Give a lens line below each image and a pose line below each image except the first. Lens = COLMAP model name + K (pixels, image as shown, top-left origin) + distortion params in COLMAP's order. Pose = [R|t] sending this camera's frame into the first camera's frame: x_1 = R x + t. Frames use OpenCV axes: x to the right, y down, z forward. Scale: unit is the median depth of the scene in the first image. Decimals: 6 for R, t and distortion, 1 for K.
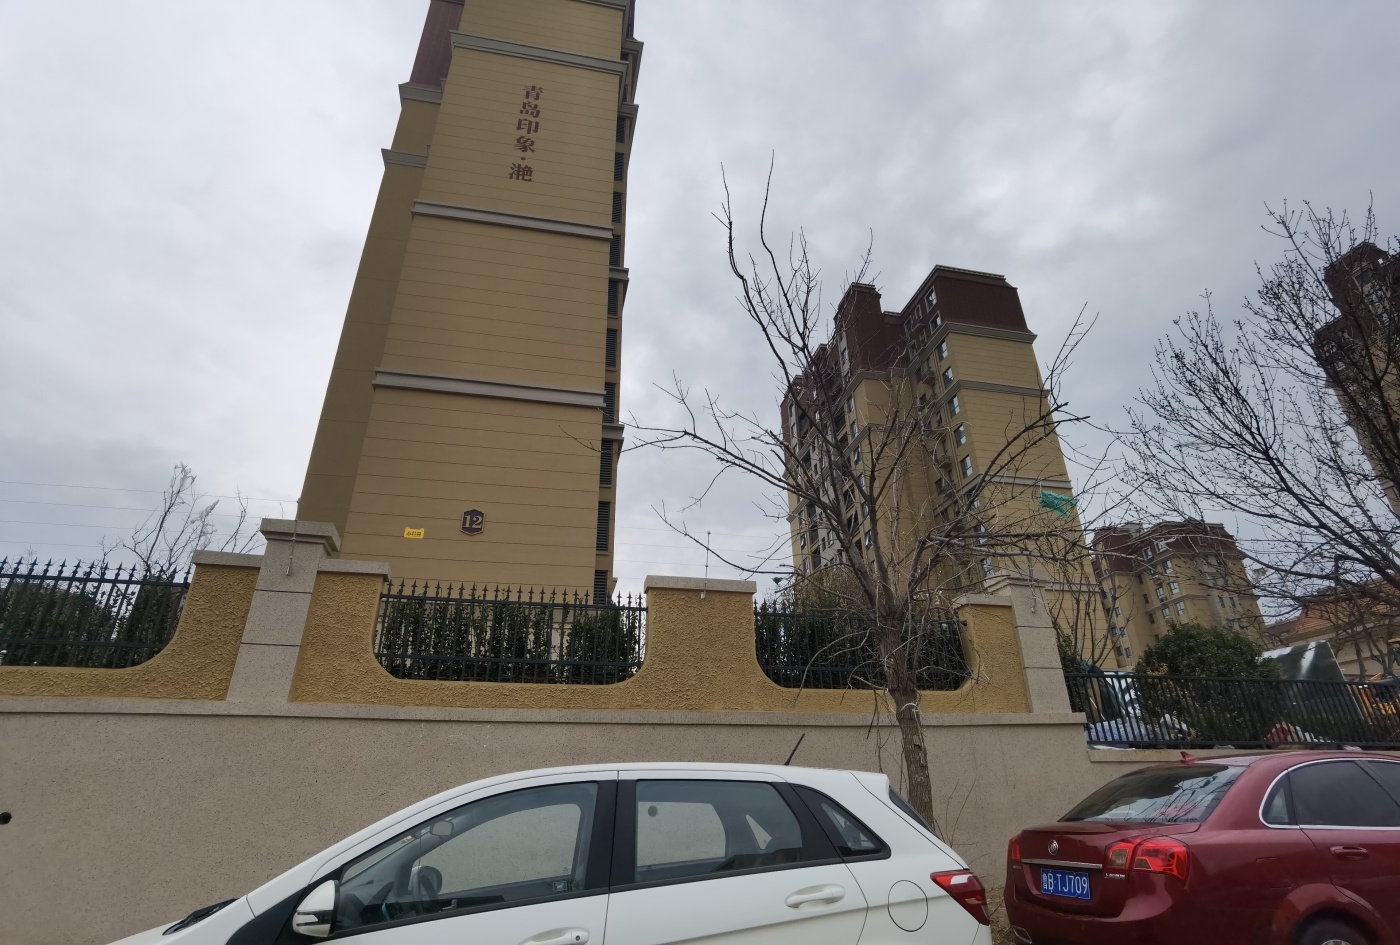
lens RADIAL K [[750.5, 0, 697.7], [0, 750.5, 416.8], [0, 0, 1]] dist [-0.028427, -0.000047]
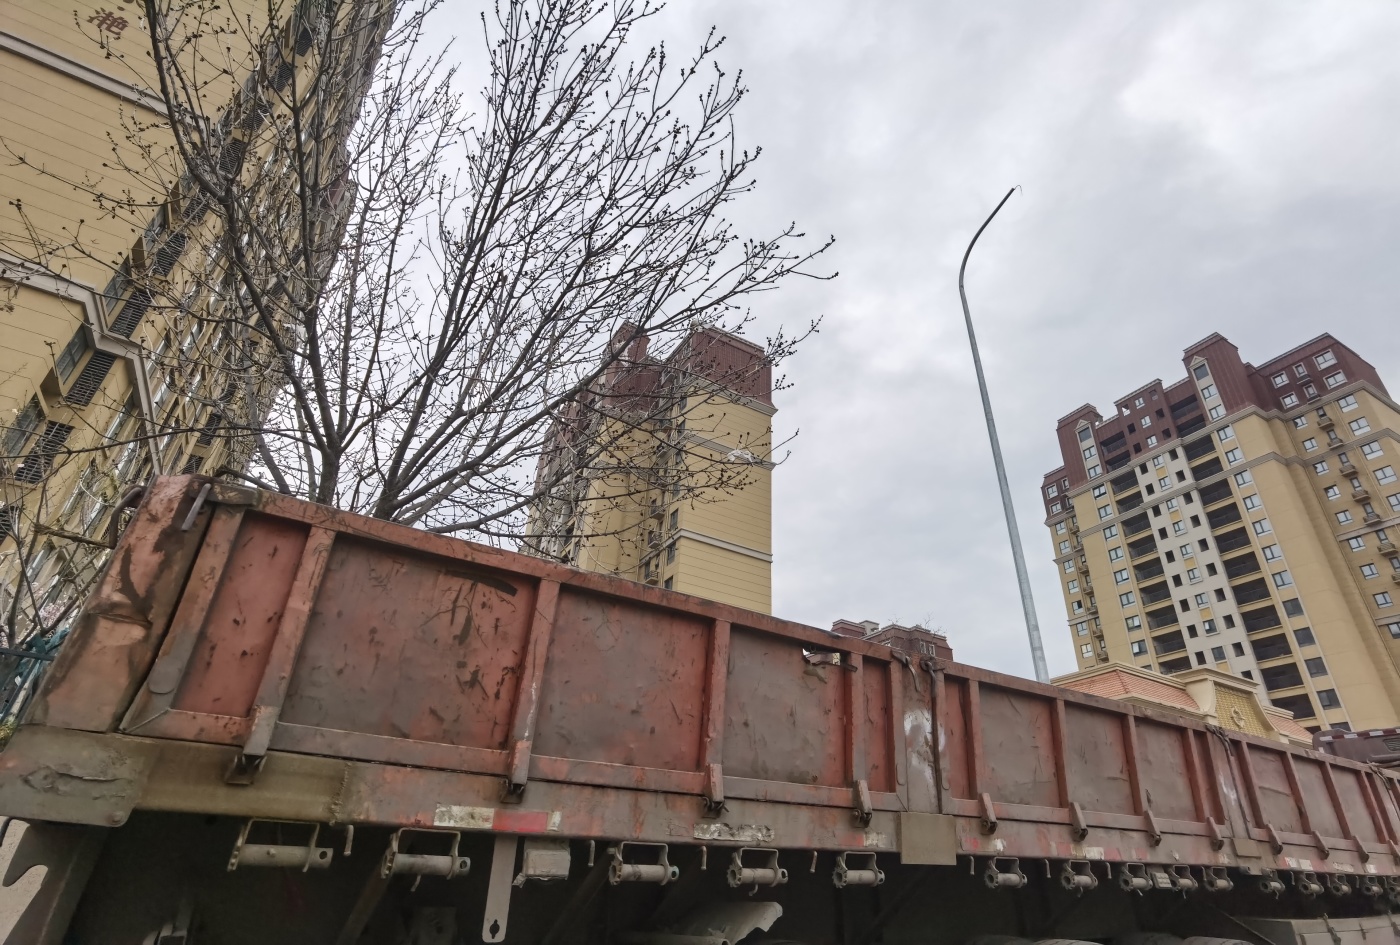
lens RADIAL K [[733.4, 0, 711.2], [0, 733.4, 465.6], [0, 0, 1]] dist [-0.029358, 0.034690]
pose [[0.952646, 0.207442, 0.222336, 0.163623], [-0.204537, 0.978186, -0.036274, 0.020787], [-0.225011, -0.010920, 0.974295, 0.035767]]
